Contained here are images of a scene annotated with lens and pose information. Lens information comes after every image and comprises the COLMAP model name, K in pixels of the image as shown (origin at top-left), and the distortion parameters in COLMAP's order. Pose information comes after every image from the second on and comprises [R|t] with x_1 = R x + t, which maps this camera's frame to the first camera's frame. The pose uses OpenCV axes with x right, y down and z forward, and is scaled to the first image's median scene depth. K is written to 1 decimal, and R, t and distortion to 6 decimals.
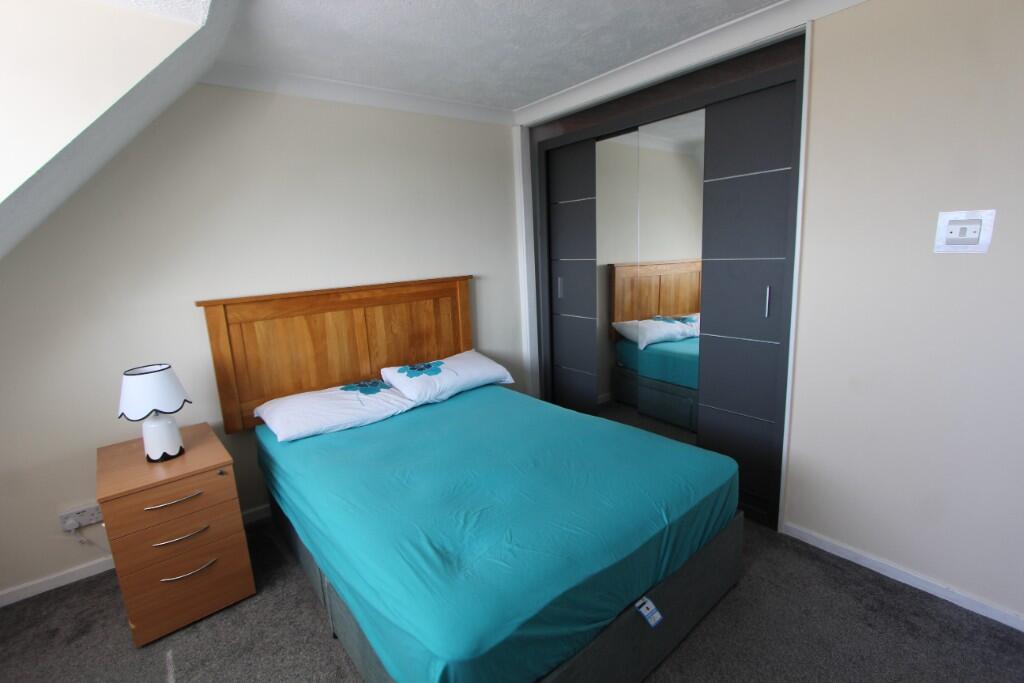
lens RADIAL K [[472.2, 0, 508.4], [0, 472.2, 336.7], [0, 0, 1]] dist [-0.001518, -0.000932]
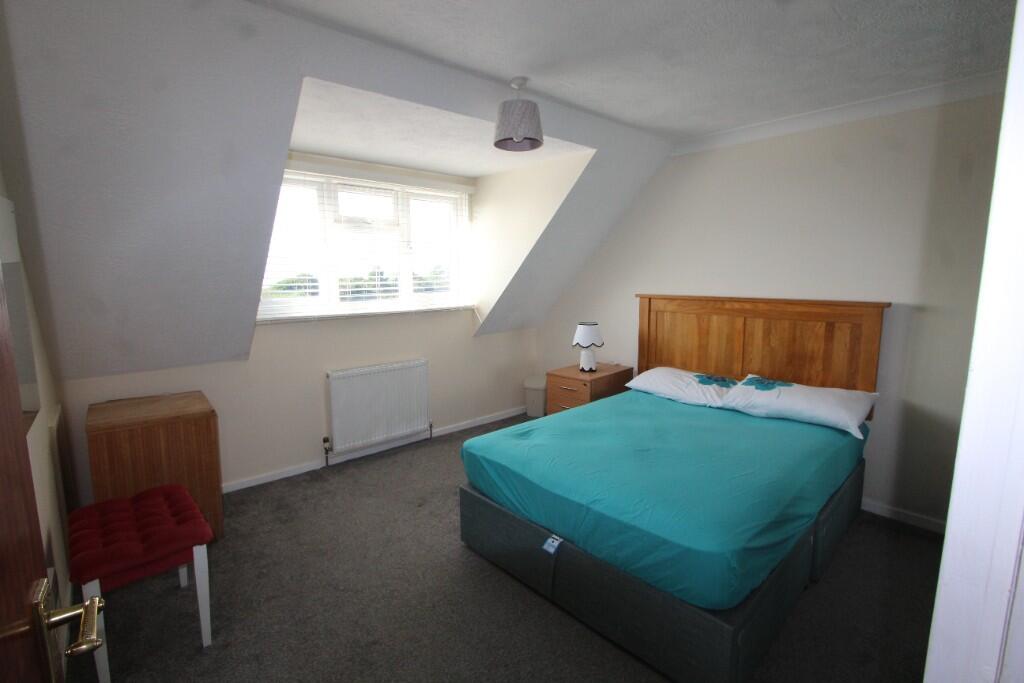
lens RADIAL K [[472.2, 0, 508.4], [0, 472.2, 336.7], [0, 0, 1]] dist [-0.001518, -0.000932]
pose [[0.057052, 0.183439, -0.981374, 0.818082], [-0.186541, 0.967623, 0.170024, -0.106527], [0.980789, 0.173366, 0.089424, 0.355276]]
